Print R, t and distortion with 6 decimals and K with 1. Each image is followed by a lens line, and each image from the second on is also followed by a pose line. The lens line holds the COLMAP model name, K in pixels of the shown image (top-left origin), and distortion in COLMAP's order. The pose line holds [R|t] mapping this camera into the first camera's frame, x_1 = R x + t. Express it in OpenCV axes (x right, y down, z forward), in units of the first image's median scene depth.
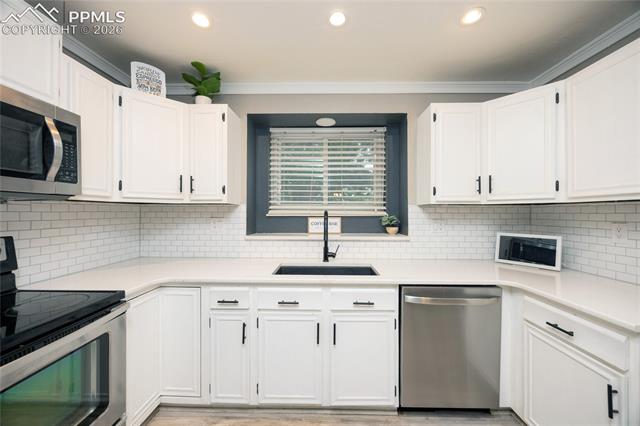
lens RADIAL K [[248.1, 0, 317.1], [0, 248.1, 212.9], [0, 0, 1]] dist [-0.003334, 0.000050]
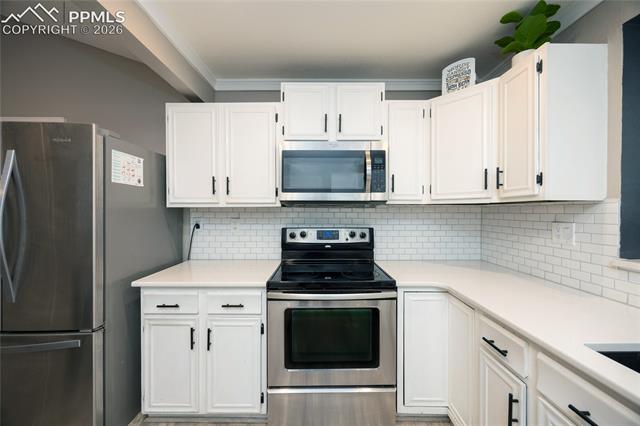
lens RADIAL K [[248.1, 0, 323.5], [0, 248.1, 211.0], [0, 0, 1]] dist [-0.003334, 0.000050]
pose [[0.028397, -0.003718, -0.999590, 0.250860], [-0.003333, 0.999987, -0.003814, -0.006159], [0.999591, 0.003440, 0.028384, 0.417742]]
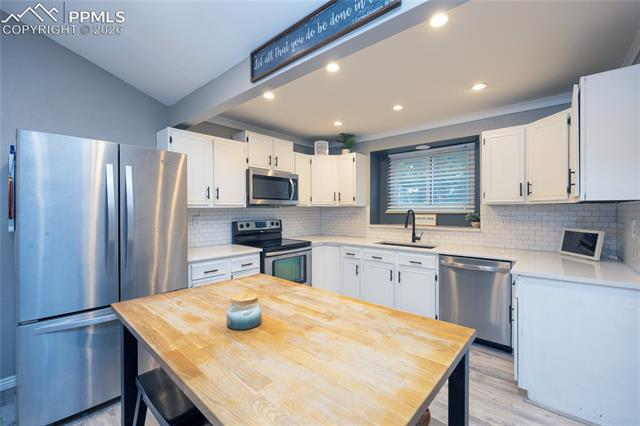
lens RADIAL K [[275.6, 0, 316.2], [0, 275.6, 212.5], [0, 0, 1]] dist [-0.002799, 0.000008]
pose [[0.770416, 0.002568, -0.637536, 0.729286], [0.003337, 0.999962, 0.008060, -0.007166], [0.637533, -0.008337, 0.770378, -0.785161]]
